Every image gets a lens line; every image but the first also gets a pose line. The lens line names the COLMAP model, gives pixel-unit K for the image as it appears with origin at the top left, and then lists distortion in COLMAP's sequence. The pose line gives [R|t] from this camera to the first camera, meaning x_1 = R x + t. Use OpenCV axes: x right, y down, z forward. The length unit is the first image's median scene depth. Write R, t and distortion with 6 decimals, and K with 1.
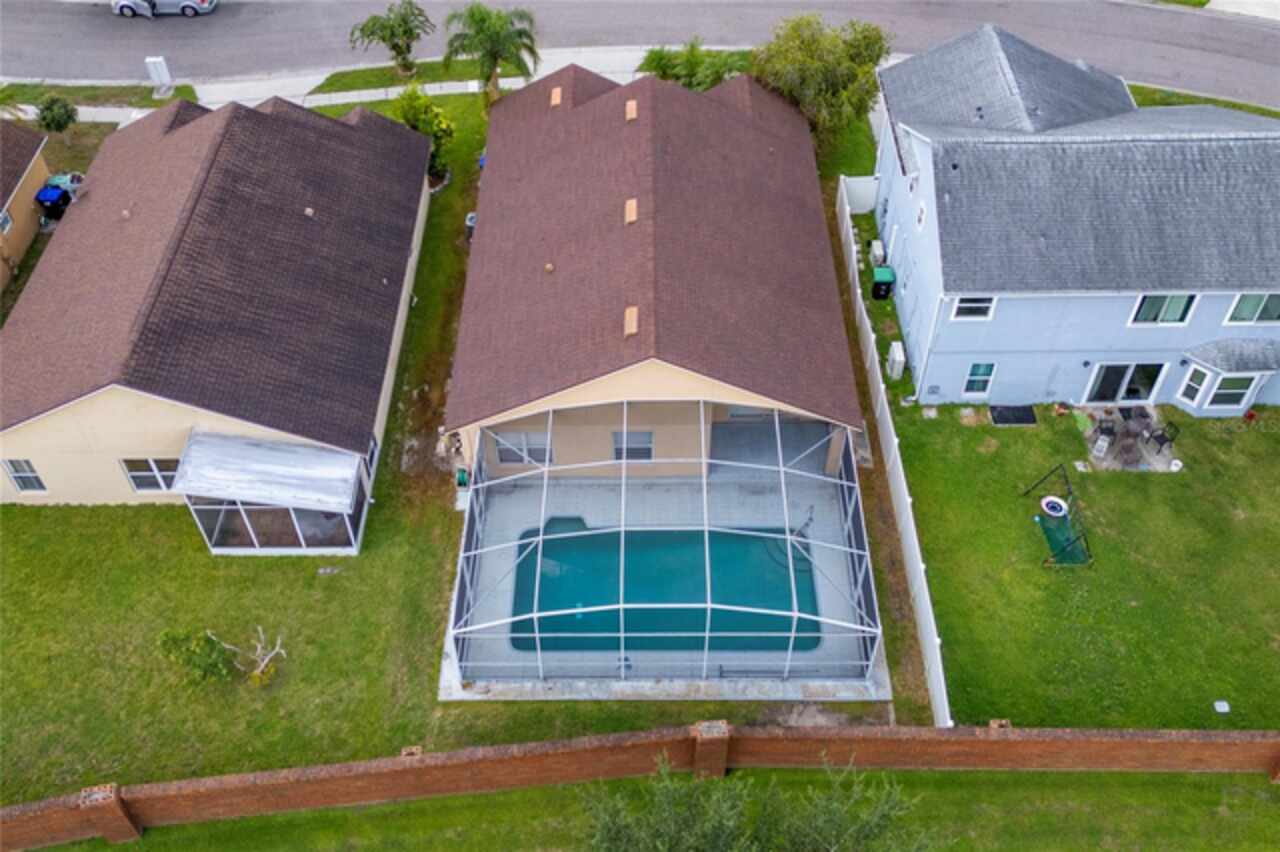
lens RADIAL K [[1073.7, 0, 647.5], [0, 1073.7, 447.2], [0, 0, 1]] dist [0.044948, -0.008100]
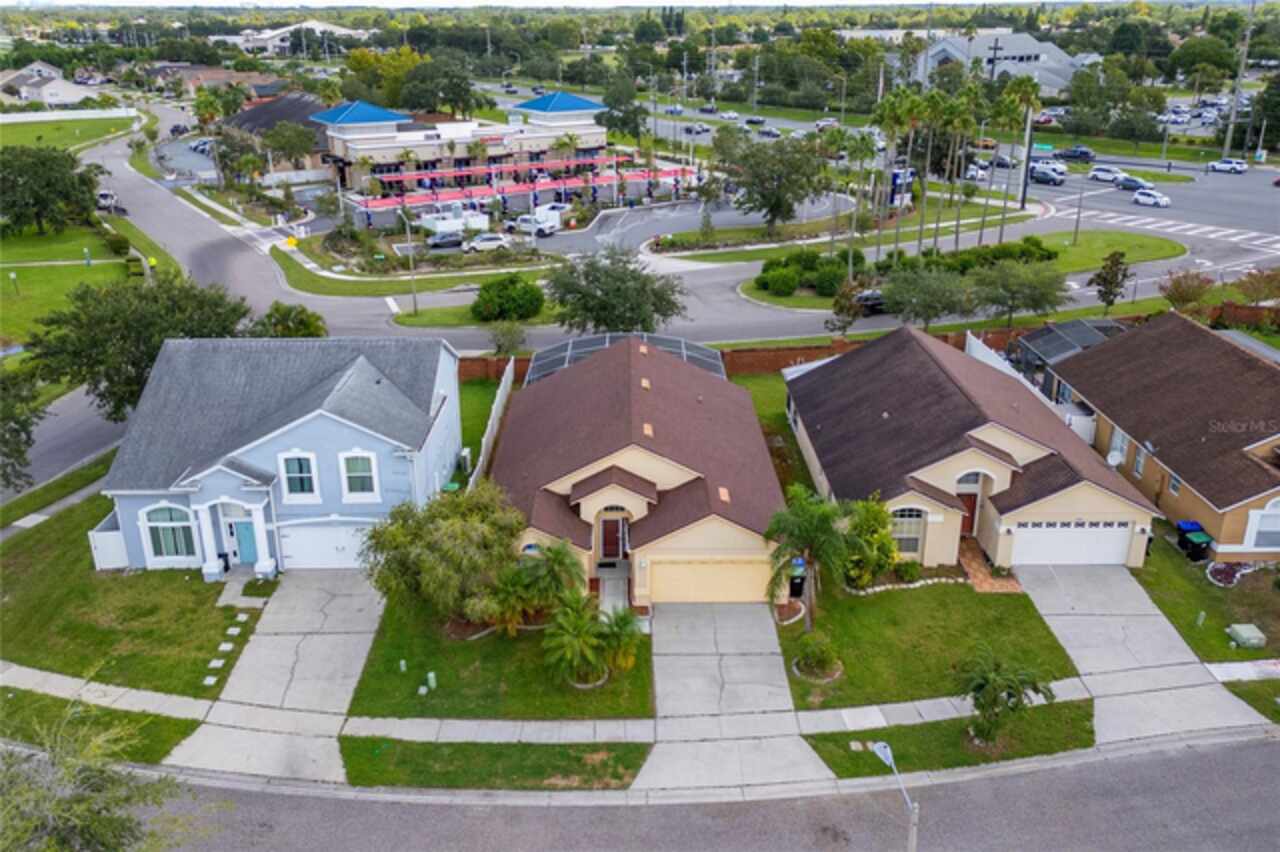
lens RADIAL K [[1094.2, 0, 615.0], [0, 1094.2, 438.7], [0, 0, 1]] dist [0.053018, -0.008410]
pose [[-0.999796, 0.008049, 0.018548, -0.001233], [0.020112, 0.301427, 0.953277, -1.597476], [0.002082, 0.953455, -0.301527, 1.519794]]
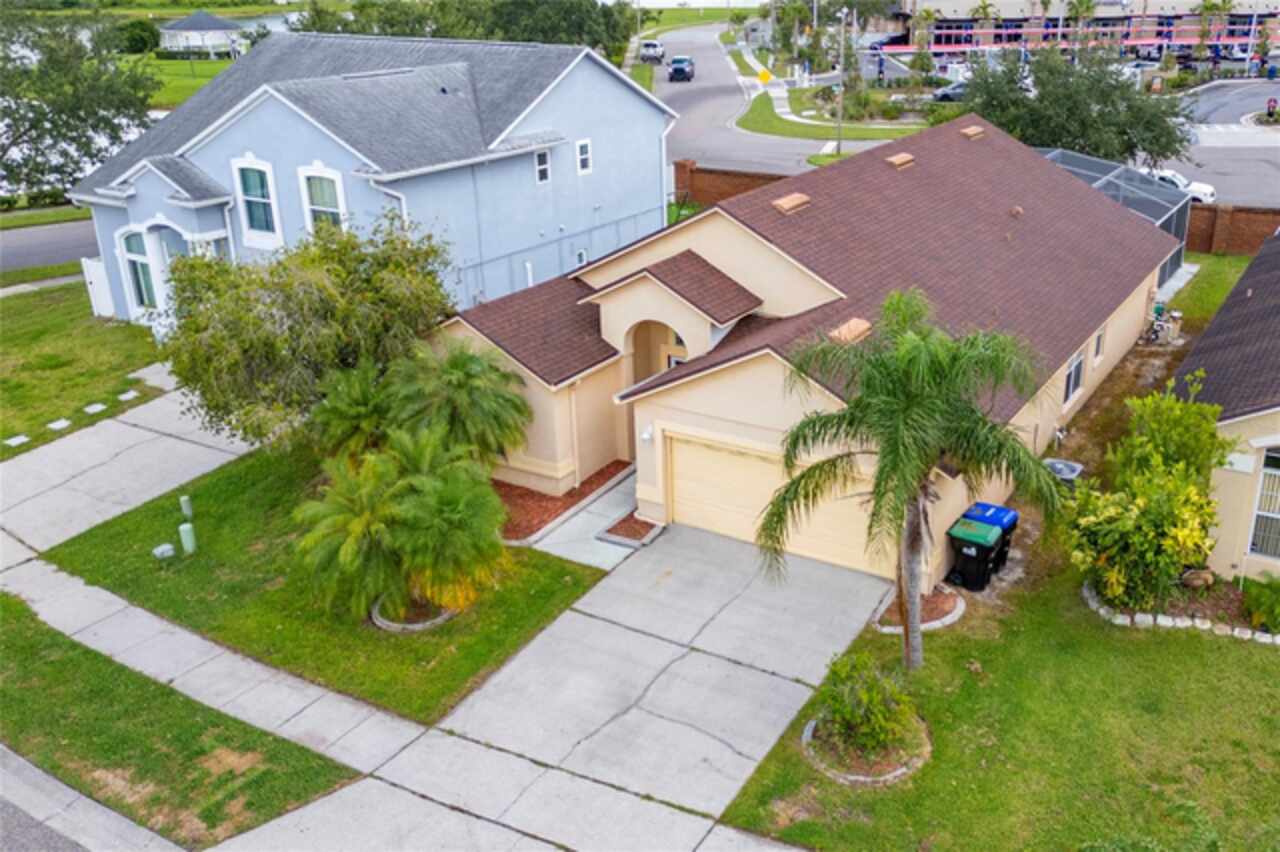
lens RADIAL K [[1162.7, 0, 712.5], [0, 1162.7, 444.8], [0, 0, 1]] dist [0.047702, -0.007997]
pose [[-0.854248, -0.192176, 0.483041, -0.342355], [0.407795, 0.328582, 0.851902, -0.916123], [-0.322434, 0.924717, -0.202322, 1.407289]]
